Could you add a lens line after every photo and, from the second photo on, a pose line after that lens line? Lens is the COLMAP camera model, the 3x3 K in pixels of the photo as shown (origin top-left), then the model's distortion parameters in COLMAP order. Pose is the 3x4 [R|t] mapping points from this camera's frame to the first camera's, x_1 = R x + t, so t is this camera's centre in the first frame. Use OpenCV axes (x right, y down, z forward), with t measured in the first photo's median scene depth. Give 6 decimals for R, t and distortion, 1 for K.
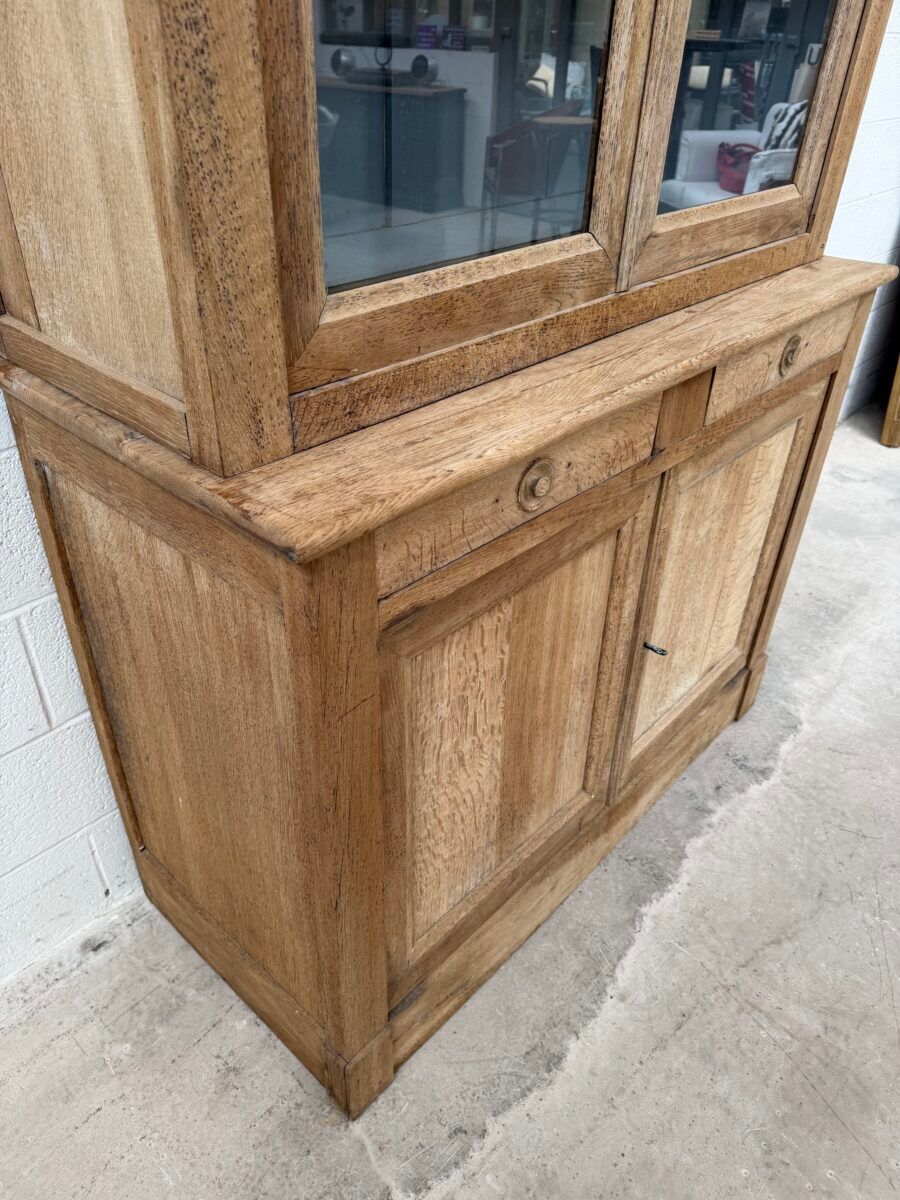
lens RADIAL K [[847.0, 0, 445.6], [0, 847.0, 603.2], [0, 0, 1]] dist [0.075469, -0.106553]
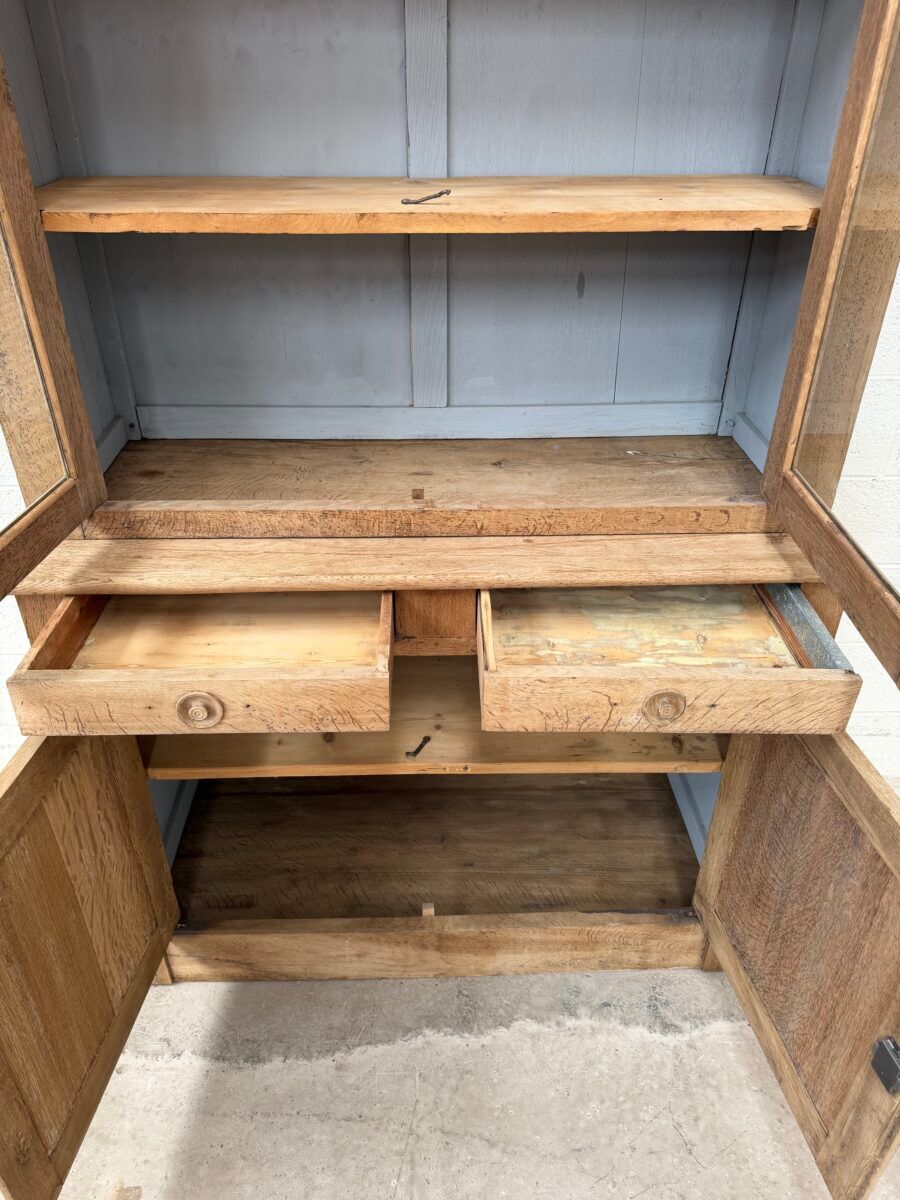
lens RADIAL K [[840.6, 0, 445.8], [0, 840.6, 588.9], [0, 0, 1]] dist [0.077229, -0.101153]
pose [[0.698698, 0.358837, -0.618917, 0.985623], [-0.391445, 0.915877, 0.089105, -0.362915], [0.598826, 0.180014, 0.780386, 0.090583]]
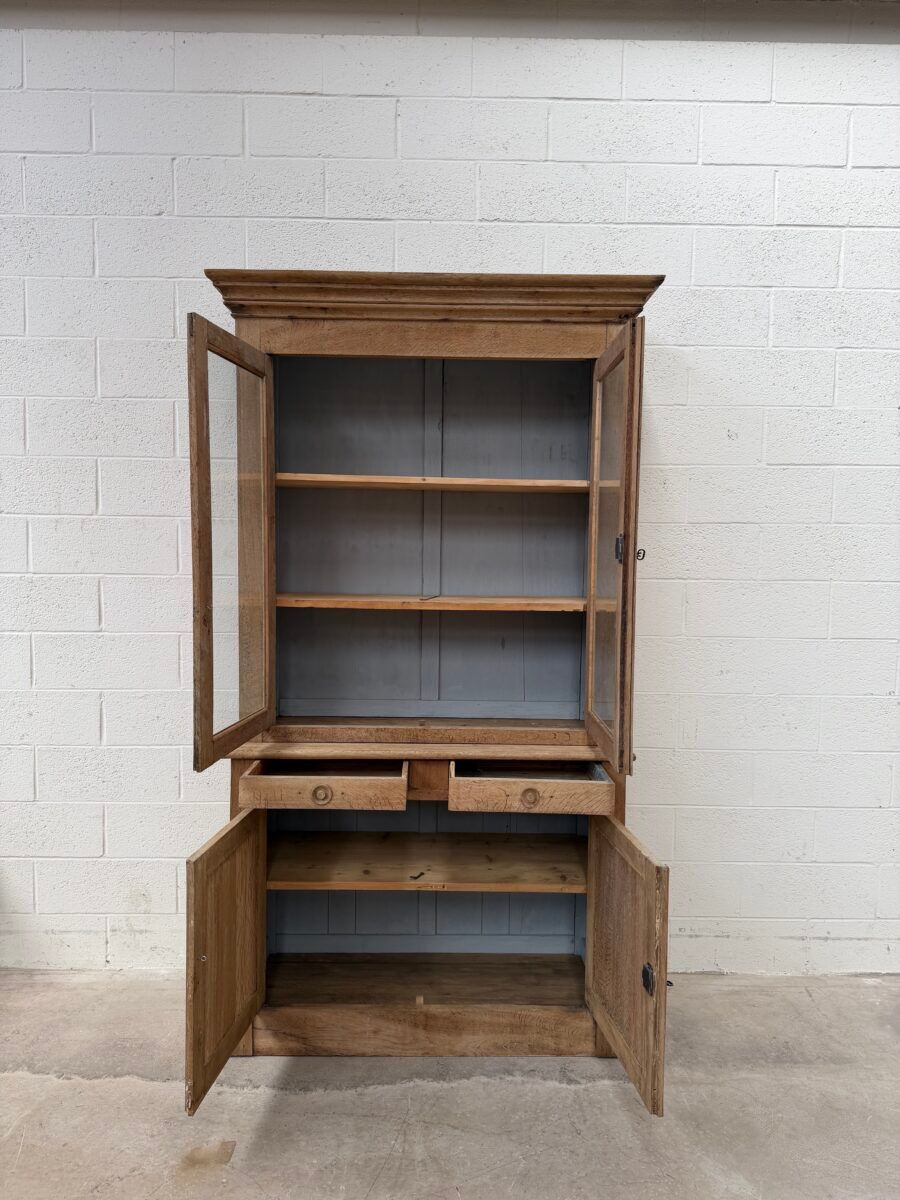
lens RADIAL K [[835.7, 0, 449.1], [0, 835.7, 602.1], [0, 0, 1]] dist [0.075022, -0.099202]
pose [[0.694416, 0.028067, -0.719026, 2.001350], [-0.406668, 0.839667, -0.359973, 0.193266], [0.593639, 0.542376, 0.594492, -0.650048]]
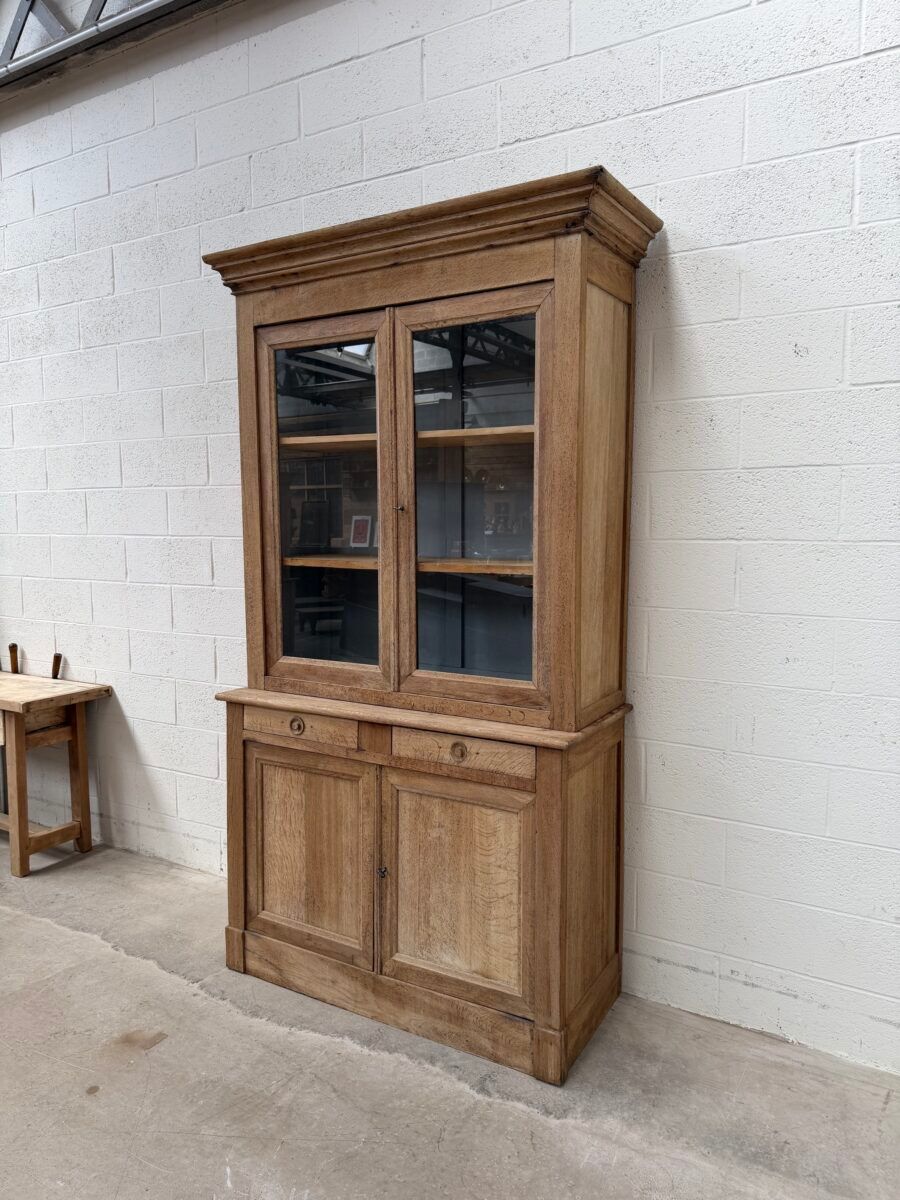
lens RADIAL K [[836.2, 0, 443.8], [0, 836.2, 599.1], [0, 0, 1]] dist [0.074731, -0.095189]
pose [[0.223601, 0.064405, -0.972550, 2.550310], [-0.551422, 0.831136, -0.071738, -0.484466], [0.803702, 0.552326, 0.221358, 0.415191]]
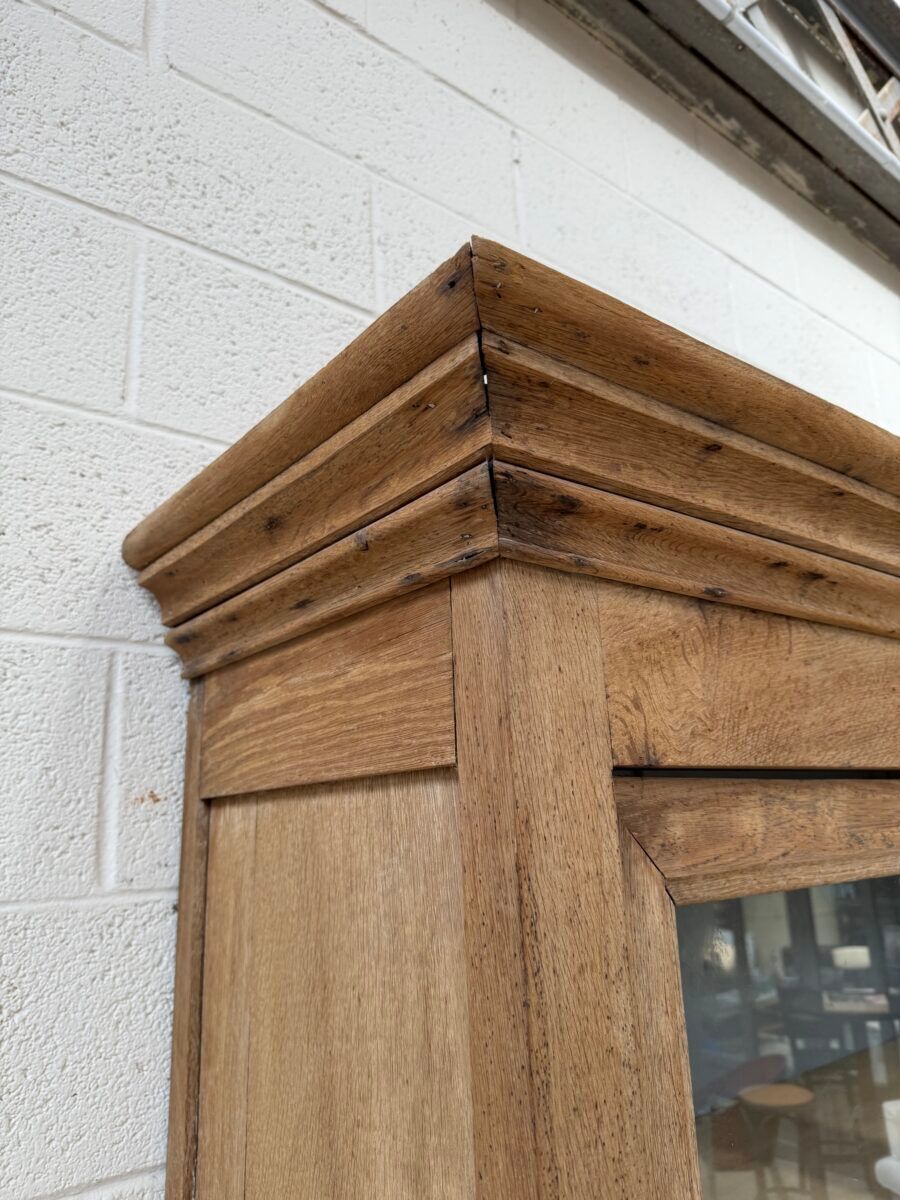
lens RADIAL K [[847.0, 0, 445.6], [0, 847.0, 603.2], [0, 0, 1]] dist [0.075469, -0.106553]
pose [[0.986020, -0.107125, -0.127625, -0.112837], [-0.028032, 0.648377, -0.760803, -0.757721], [0.164250, 0.753745, 0.636310, -0.282030]]
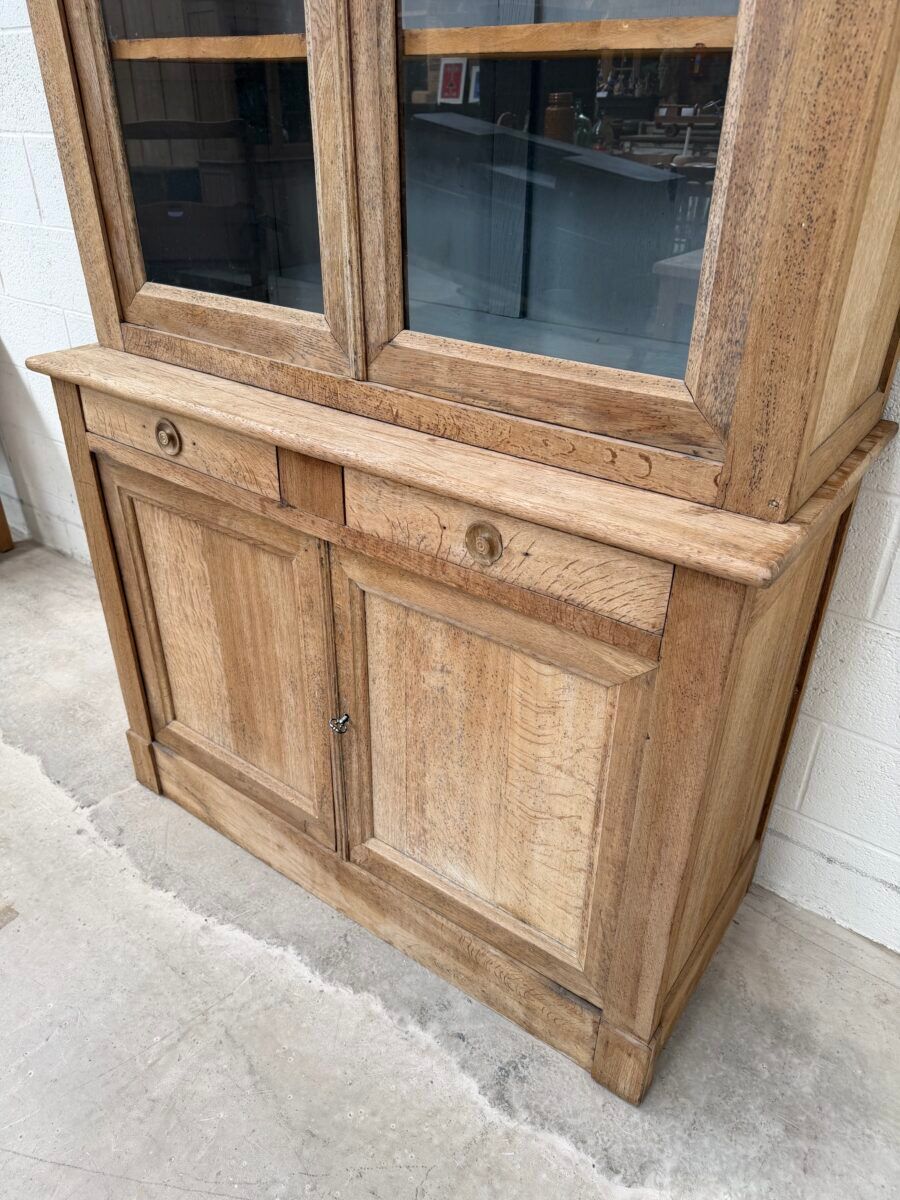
lens RADIAL K [[838.1, 0, 445.2], [0, 838.1, 603.1], [0, 0, 1]] dist [0.087066, -0.110938]
pose [[0.121235, 0.489388, -0.863598, 1.299763], [-0.568524, 0.747413, 0.343736, -0.579884], [0.813685, 0.449303, 0.368841, 0.798507]]
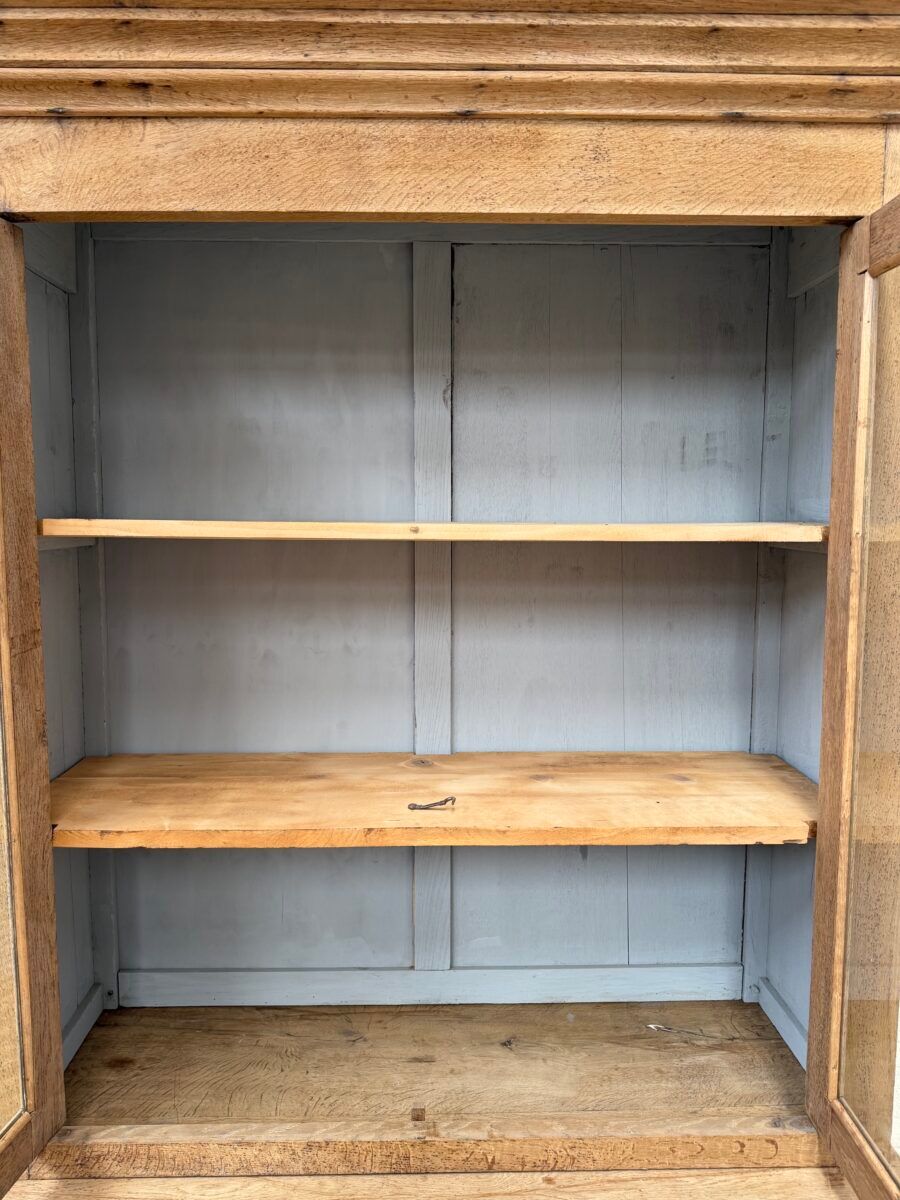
lens RADIAL K [[848.3, 0, 447.4], [0, 848.3, 595.7], [0, 0, 1]] dist [-0.005396, -0.003104]
pose [[0.701579, 0.036174, -0.711673, 0.916269], [-0.391720, 0.853856, -0.342763, -0.568428], [0.595267, 0.519251, 0.613217, 0.021233]]
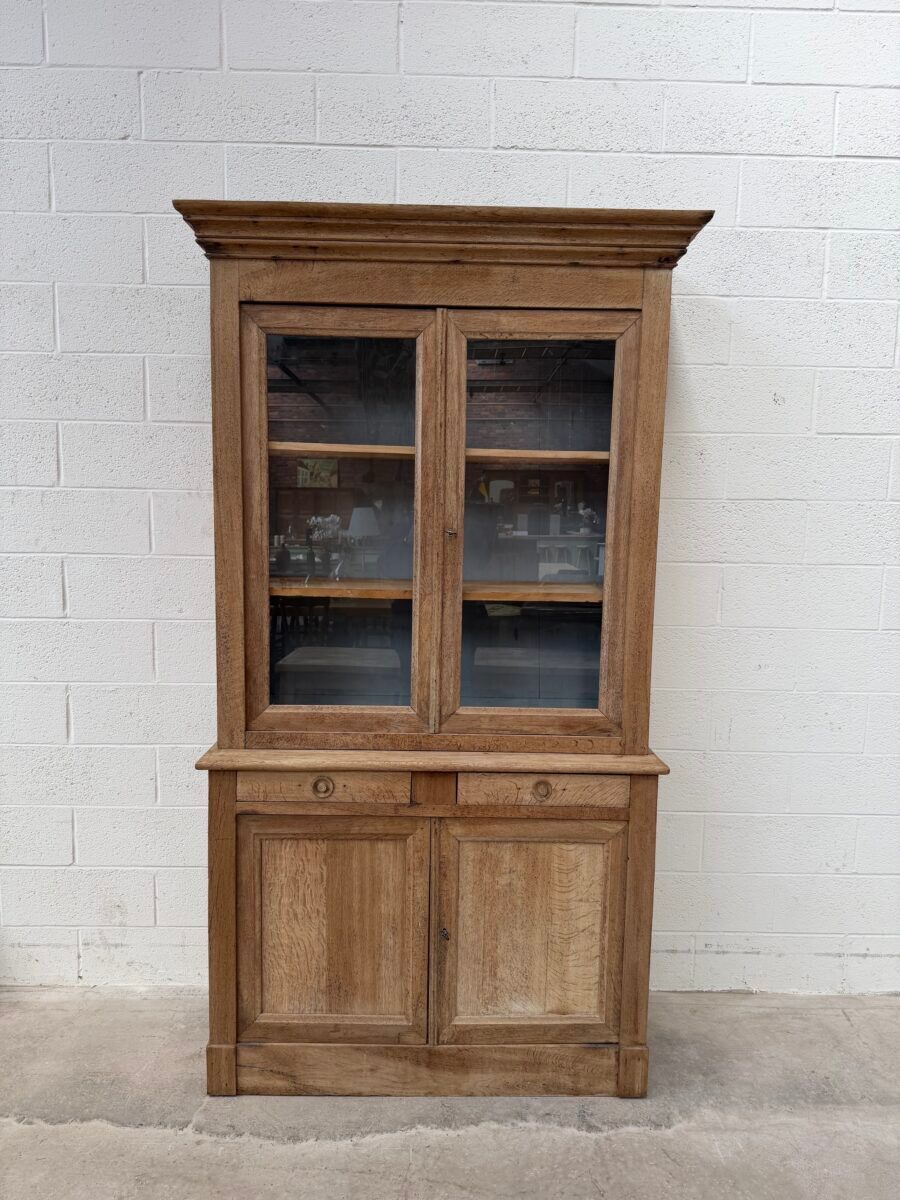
lens RADIAL K [[839.5, 0, 449.8], [0, 839.5, 603.3], [0, 0, 1]] dist [0.051057, -0.057367]
pose [[0.696072, 0.065946, -0.714937, 1.766068], [-0.410348, 0.853648, -0.320780, 0.036099], [0.589150, 0.516659, 0.621261, -0.525764]]
